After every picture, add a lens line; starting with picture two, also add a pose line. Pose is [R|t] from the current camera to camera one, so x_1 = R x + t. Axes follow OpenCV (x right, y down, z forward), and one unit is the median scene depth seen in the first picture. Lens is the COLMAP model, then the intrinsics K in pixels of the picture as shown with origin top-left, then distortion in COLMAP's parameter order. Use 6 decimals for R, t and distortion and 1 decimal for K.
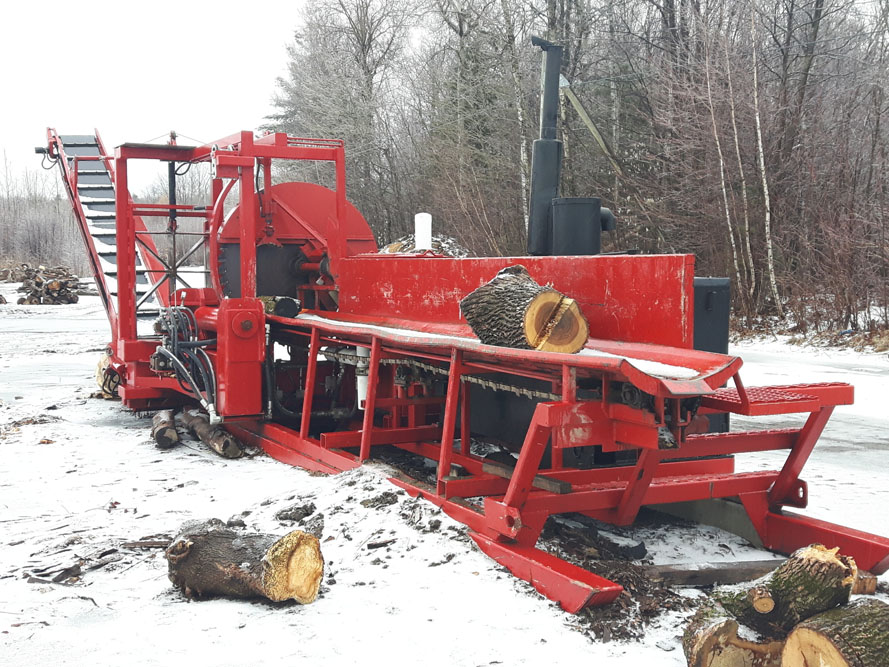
lens RADIAL K [[1129.0, 0, 444.5], [0, 1129.0, 333.5], [0, 0, 1]] dist [0.244545, -0.783220]
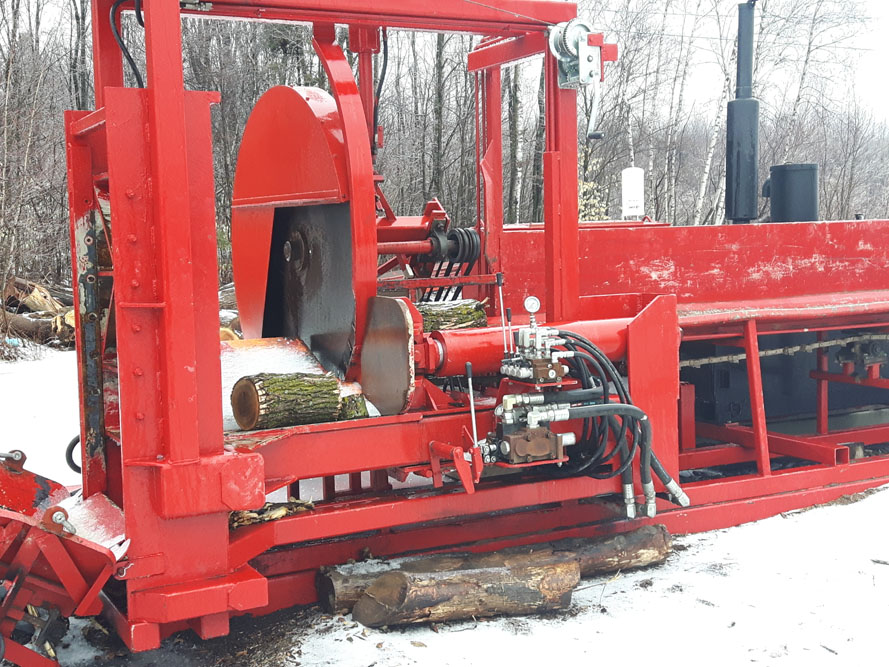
lens RADIAL K [[1129.0, 0, 444.5], [0, 1129.0, 333.5], [0, 0, 1]] dist [0.244545, -0.783220]
pose [[-0.020349, -0.097304, 0.995047, -0.805124], [0.082778, 0.991672, 0.098667, -0.082332], [-0.996360, 0.084376, -0.012125, 1.152418]]
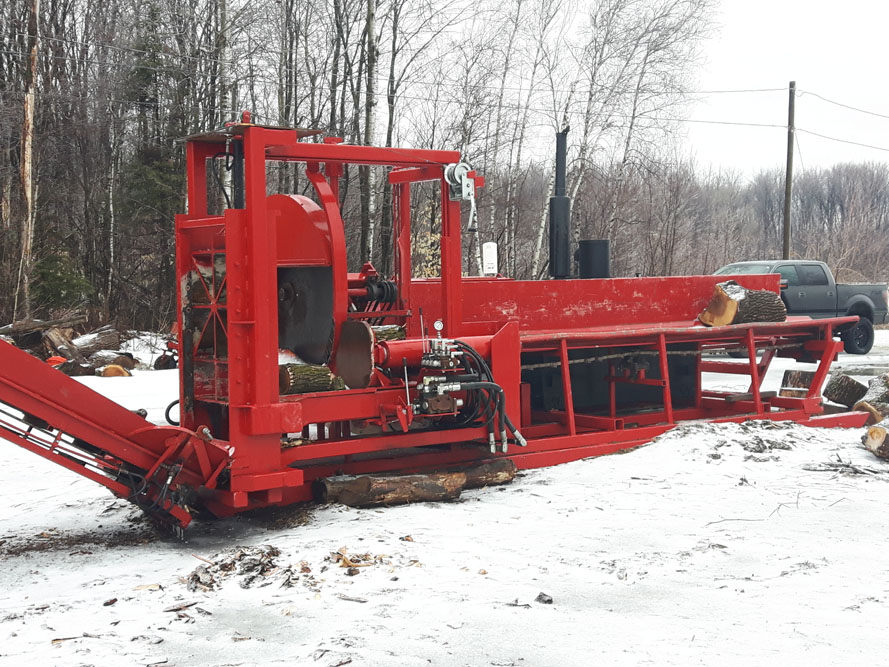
lens RADIAL K [[1129.0, 0, 444.5], [0, 1129.0, 333.5], [0, 0, 1]] dist [0.244545, -0.783220]
pose [[-0.156239, -0.056146, 0.986122, -1.191753], [0.072977, 0.994998, 0.068213, -0.096482], [-0.985020, 0.082622, -0.151361, 1.239936]]
